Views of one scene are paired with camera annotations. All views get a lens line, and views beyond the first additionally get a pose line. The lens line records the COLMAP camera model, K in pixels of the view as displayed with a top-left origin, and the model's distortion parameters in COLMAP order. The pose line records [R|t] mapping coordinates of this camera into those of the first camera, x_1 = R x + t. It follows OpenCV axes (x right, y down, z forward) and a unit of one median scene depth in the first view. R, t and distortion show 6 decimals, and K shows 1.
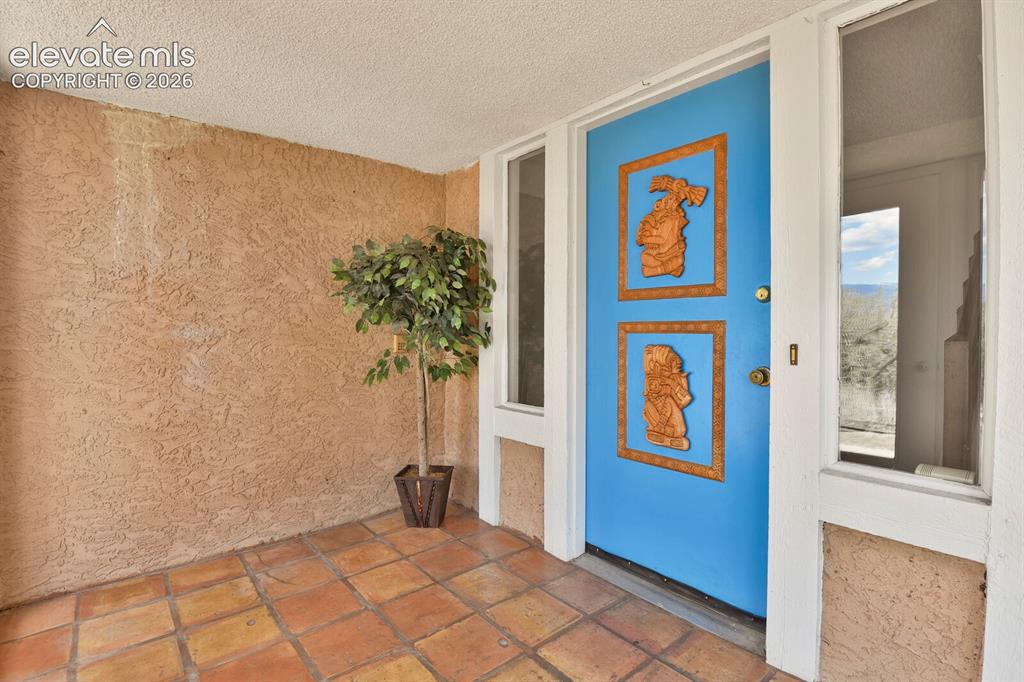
lens RADIAL K [[495.4, 0, 513.9], [0, 495.4, 337.3], [0, 0, 1]] dist [-0.021165, -0.004108]
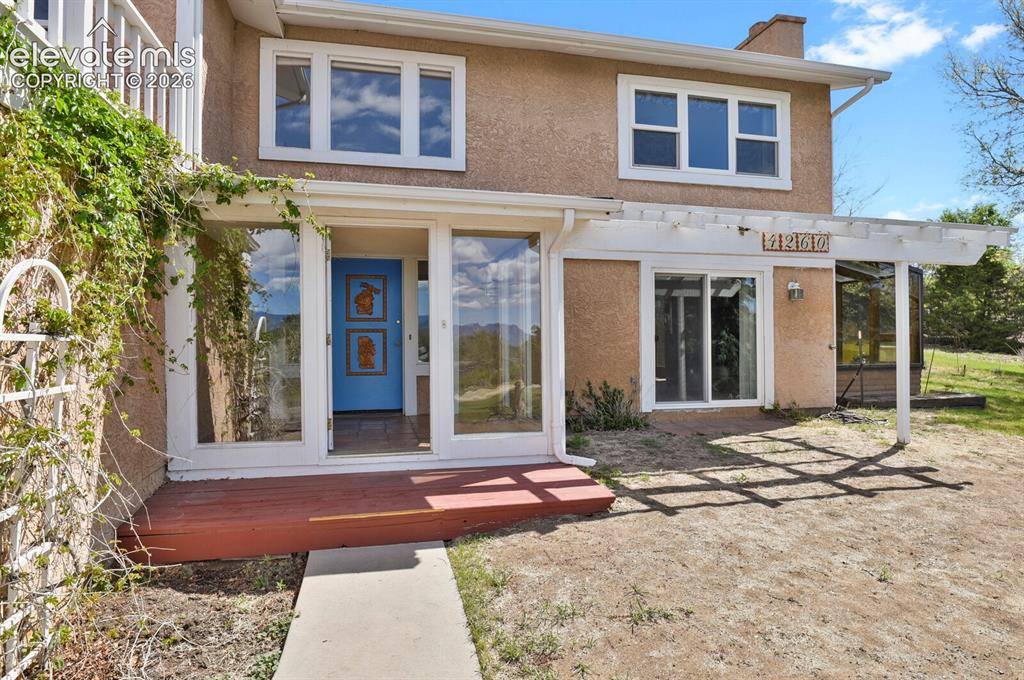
lens RADIAL K [[495.4, 0, 512.8], [0, 495.4, 338.1], [0, 0, 1]] dist [-0.021165, -0.004108]
pose [[0.478530, -0.005196, 0.878056, -2.098633], [0.016841, 0.999853, -0.003261, 0.055910], [-0.877910, 0.016348, 0.478547, -1.386144]]
